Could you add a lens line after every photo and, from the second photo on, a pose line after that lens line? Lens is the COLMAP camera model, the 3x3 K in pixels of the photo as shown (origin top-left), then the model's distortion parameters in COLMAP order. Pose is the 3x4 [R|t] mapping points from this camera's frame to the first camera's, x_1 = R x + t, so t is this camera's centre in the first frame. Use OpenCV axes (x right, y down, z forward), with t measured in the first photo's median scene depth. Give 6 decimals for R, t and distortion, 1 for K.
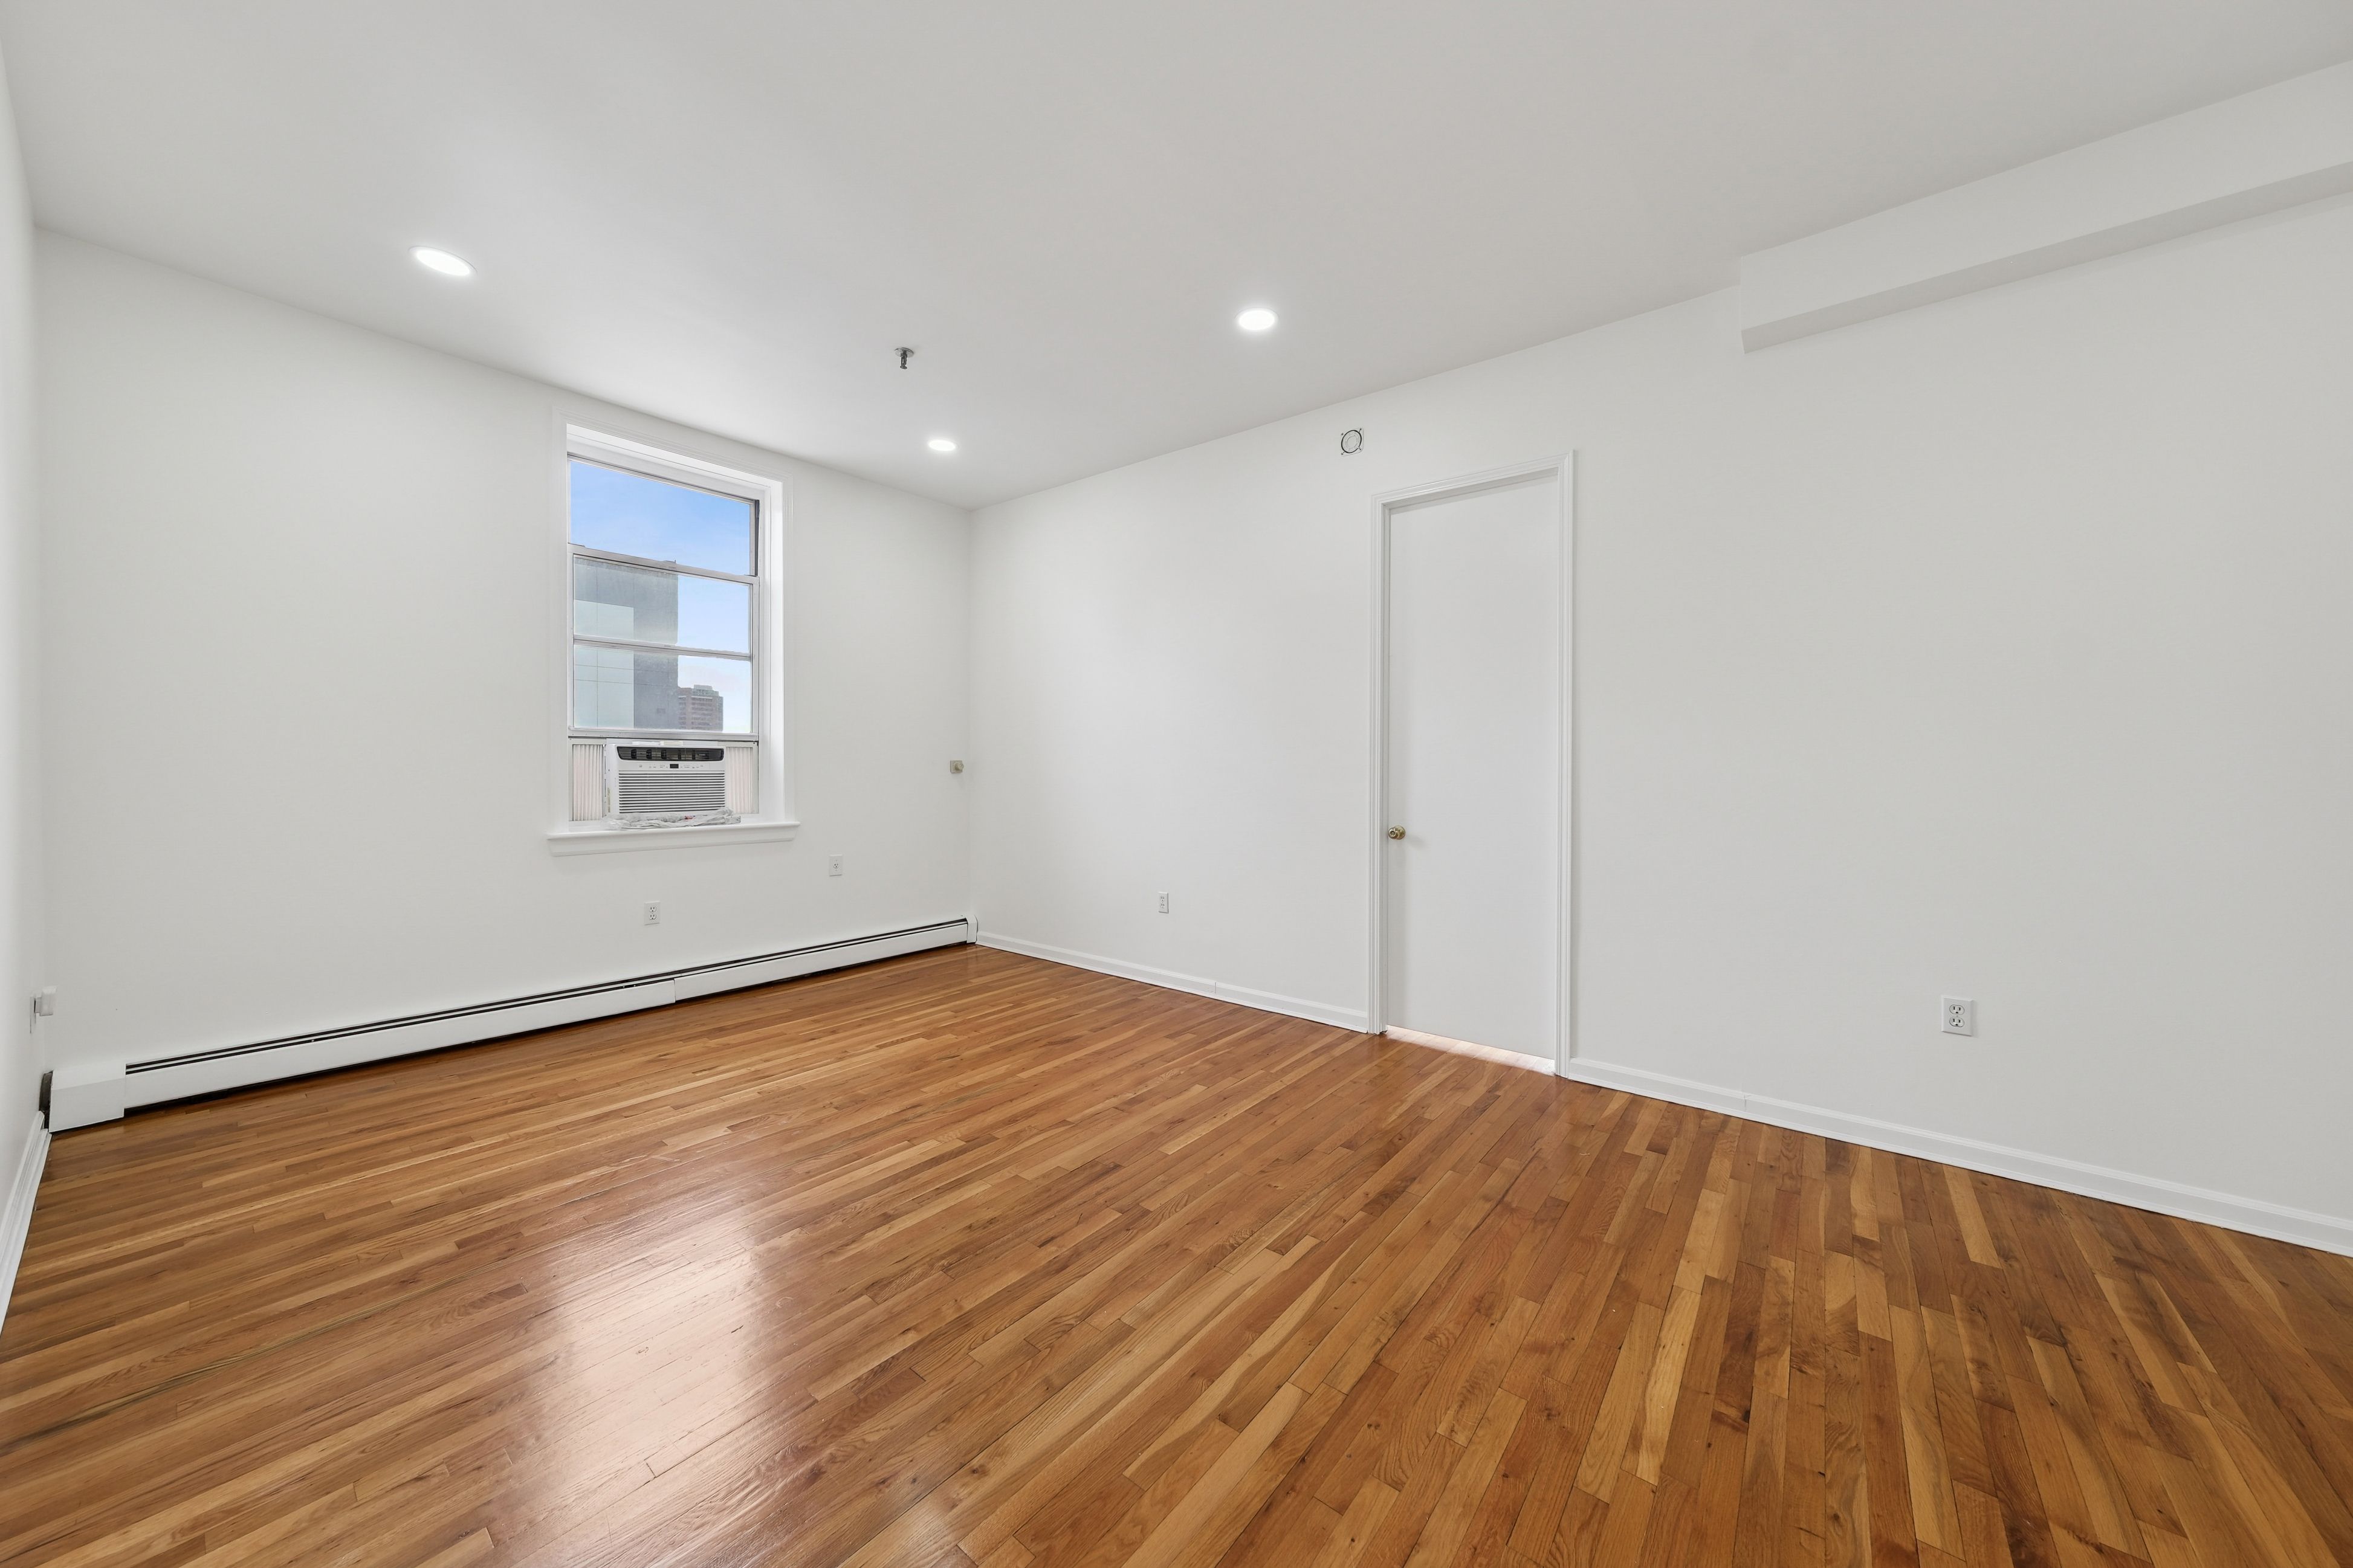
lens RADIAL K [[812.0, 0, 1188.6], [0, 812.0, 769.5], [0, 0, 1]] dist [0.006103, 0.001178]
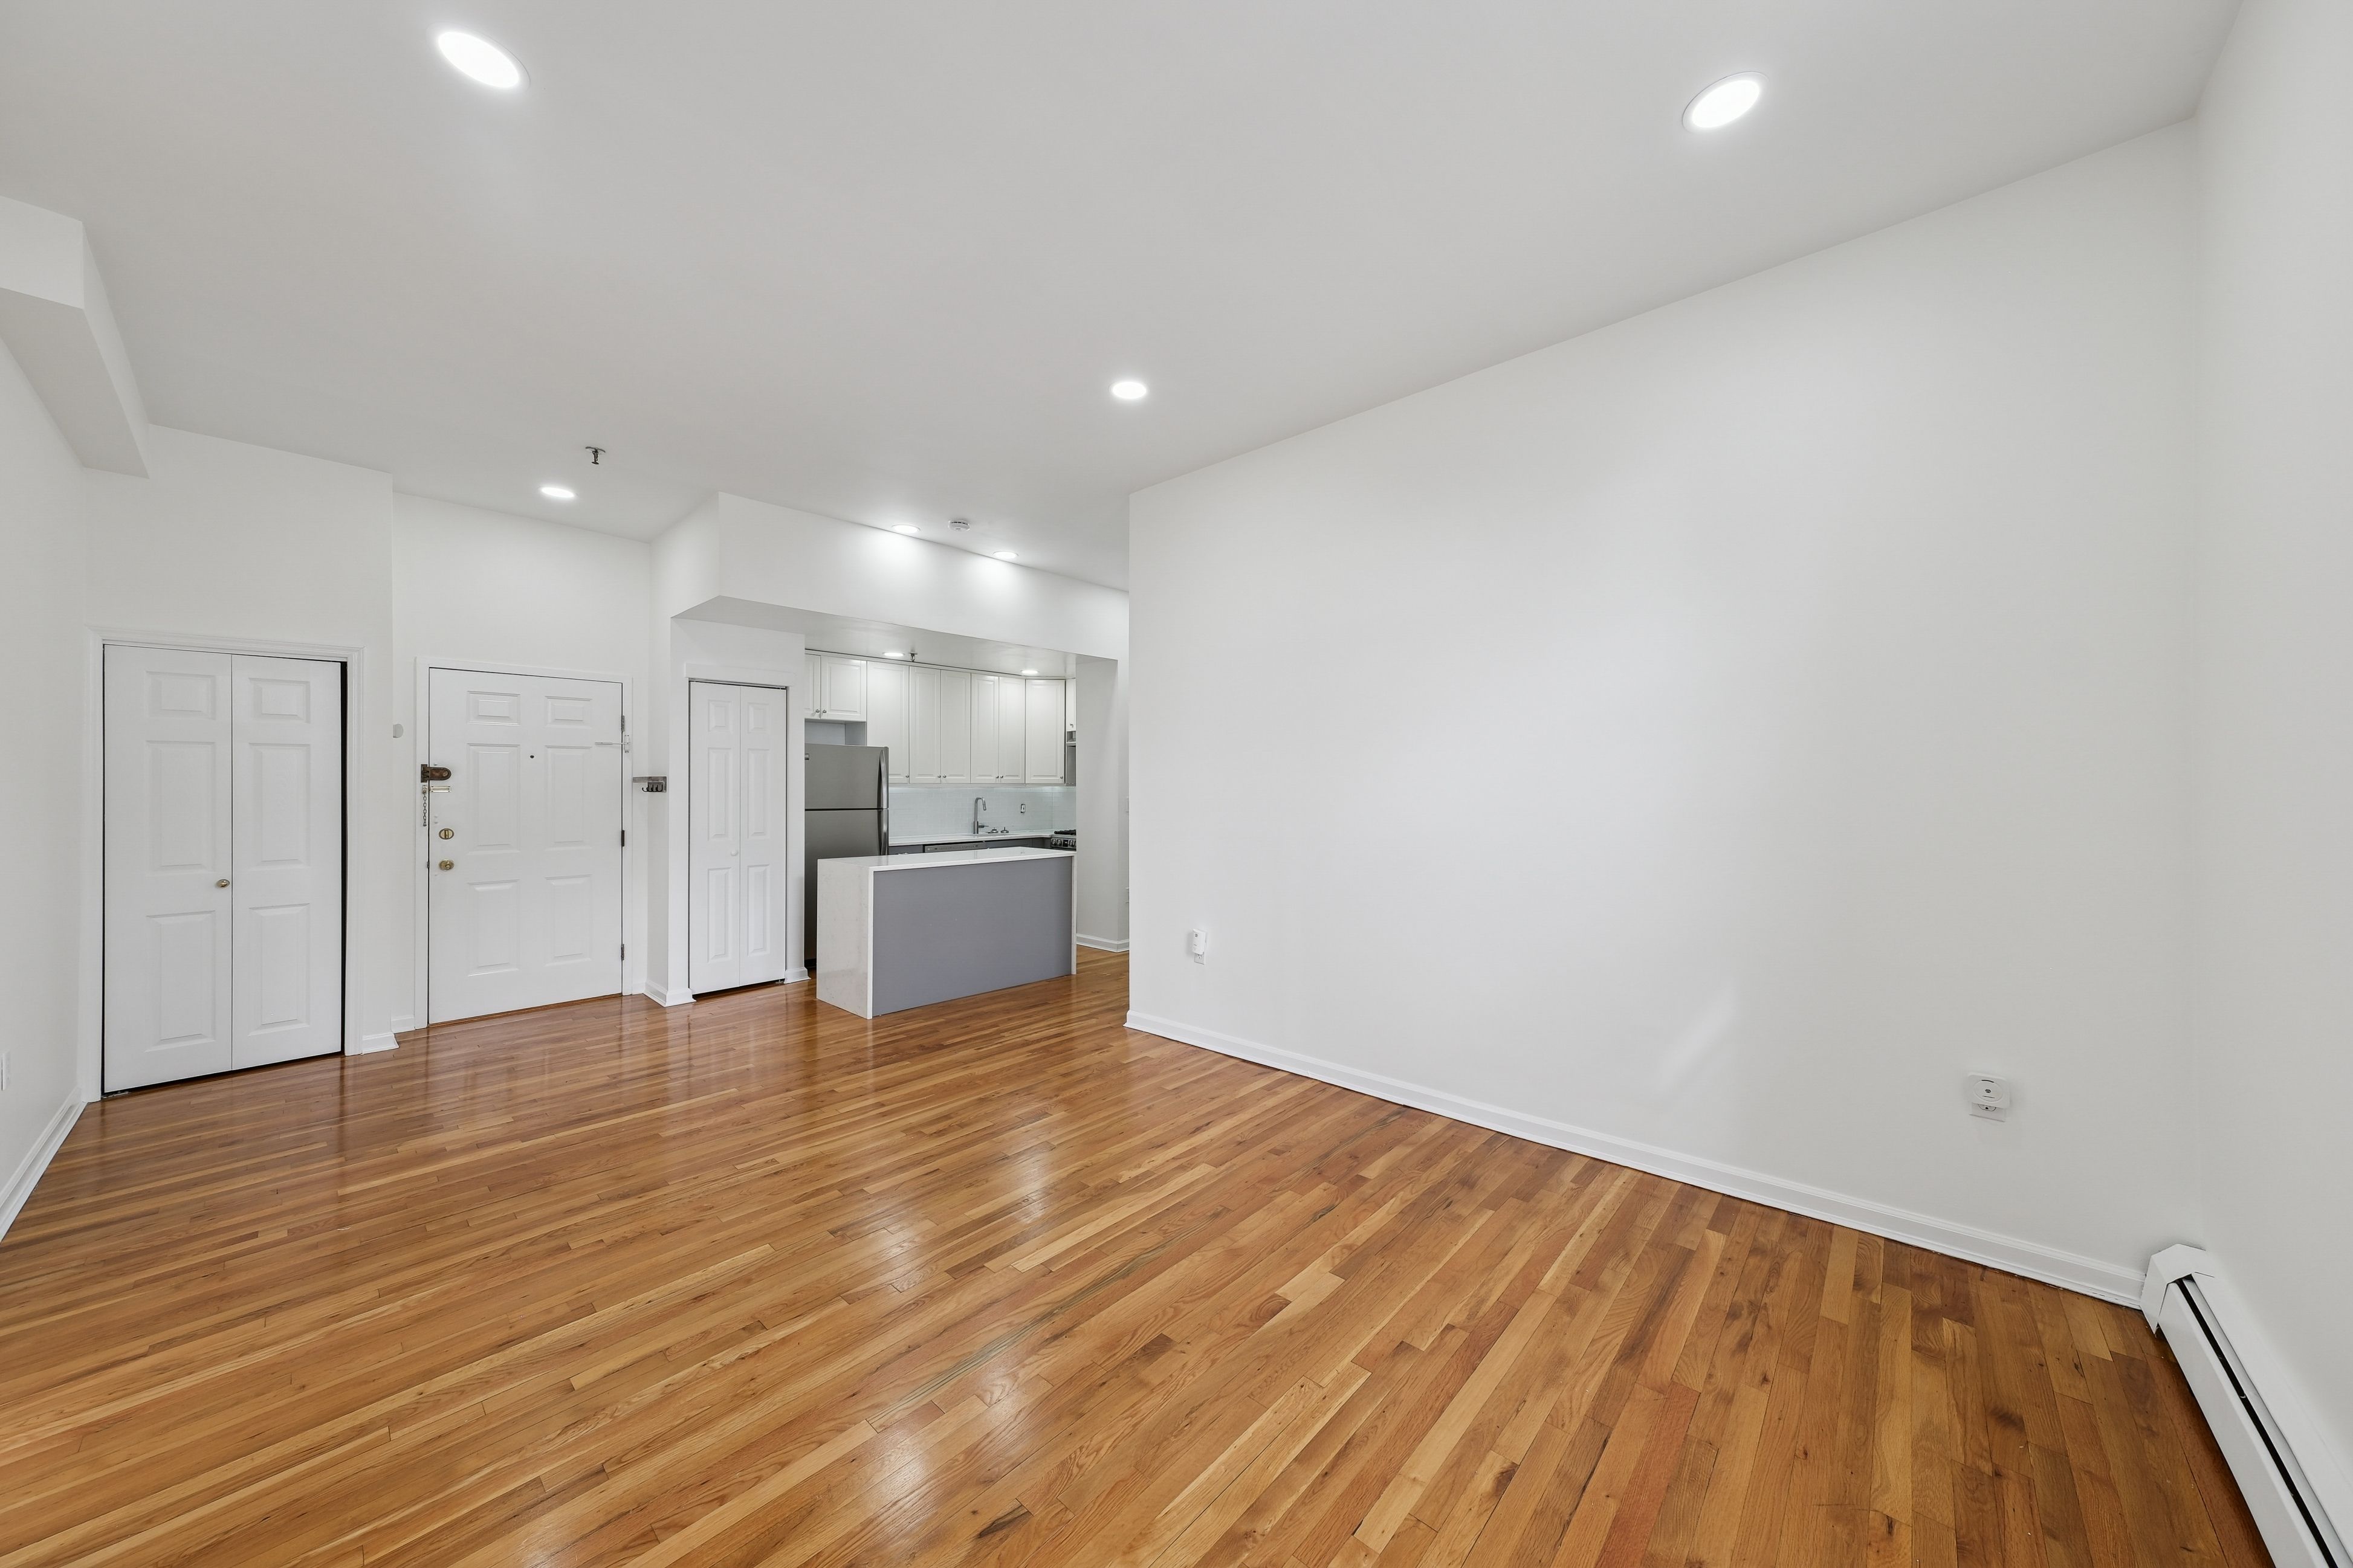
lens RADIAL K [[812.0, 0, 1188.3], [0, 812.0, 787.3], [0, 0, 1]] dist [0.006103, 0.001178]
pose [[-0.997907, -0.001596, 0.064652, -0.384211], [-0.001522, 0.999998, 0.001202, -0.031425], [-0.064654, 0.001101, -0.997907, 1.302560]]
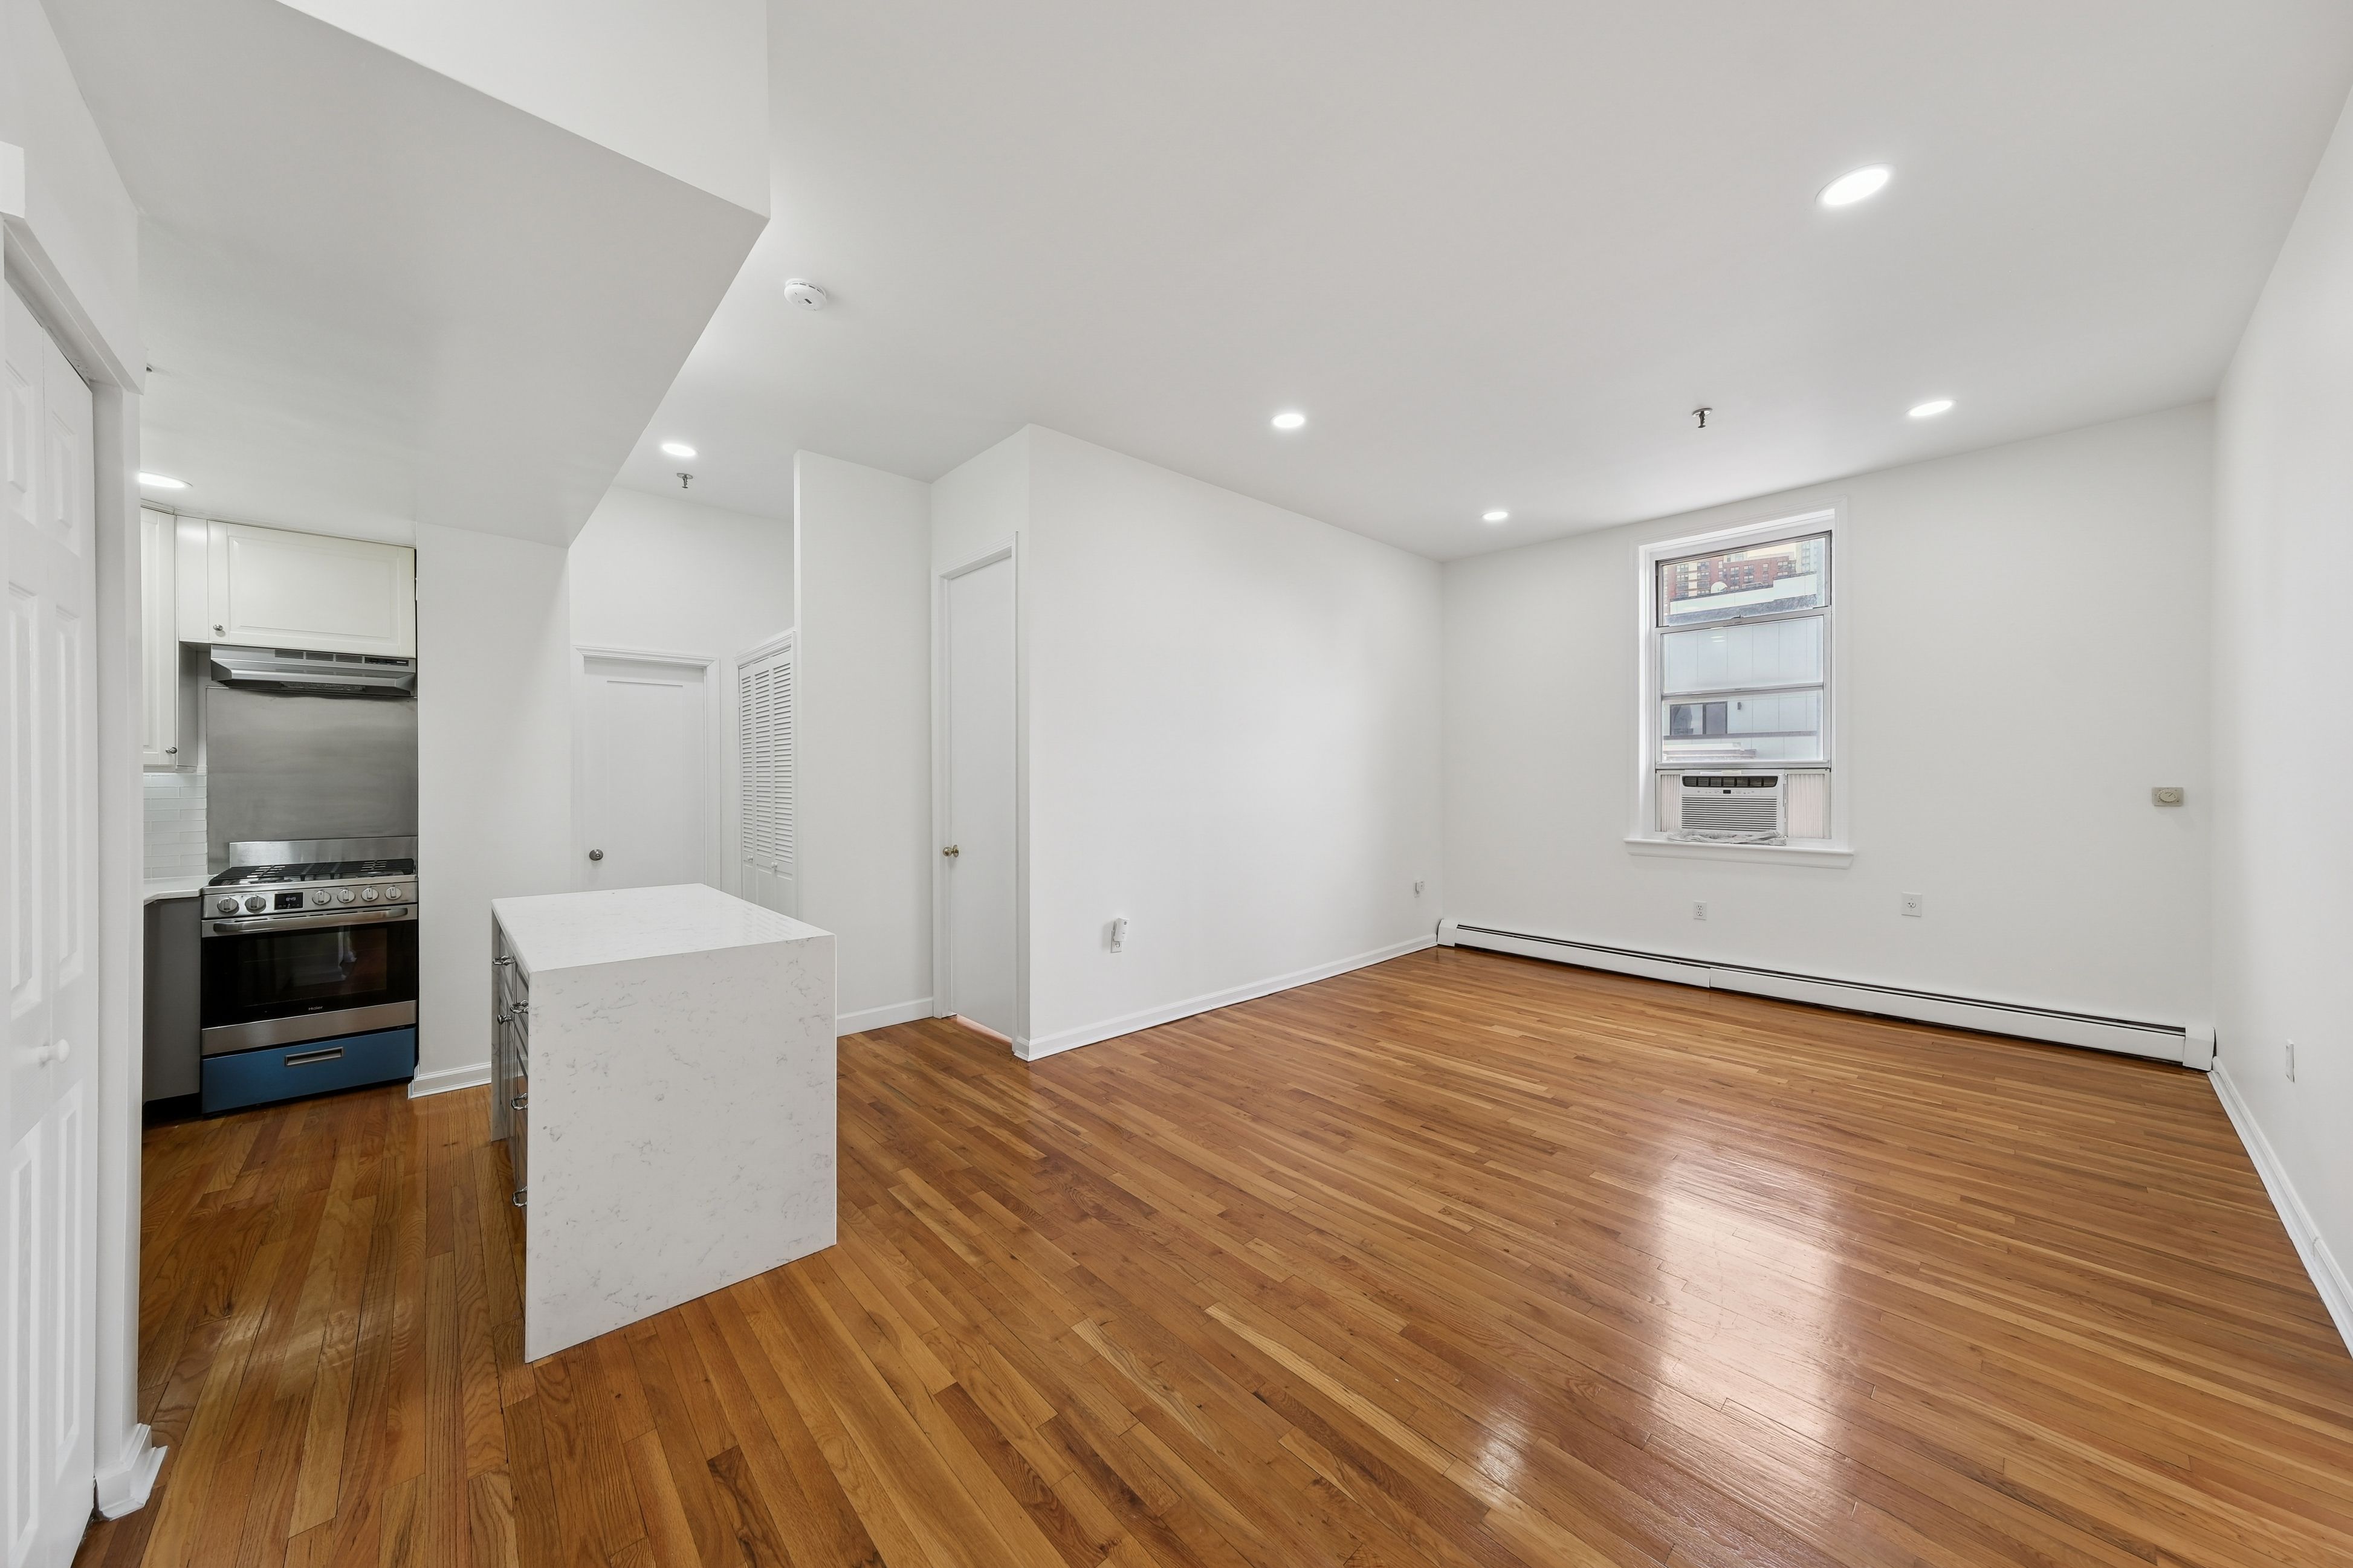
lens RADIAL K [[812.0, 0, 1178.6], [0, 812.0, 777.7], [0, 0, 1]] dist [0.006103, 0.001178]
pose [[-0.147824, -0.001997, -0.989012, 0.748515], [-0.002373, 0.999996, -0.001664, -0.023633], [0.989011, 0.002101, -0.147828, 0.436277]]
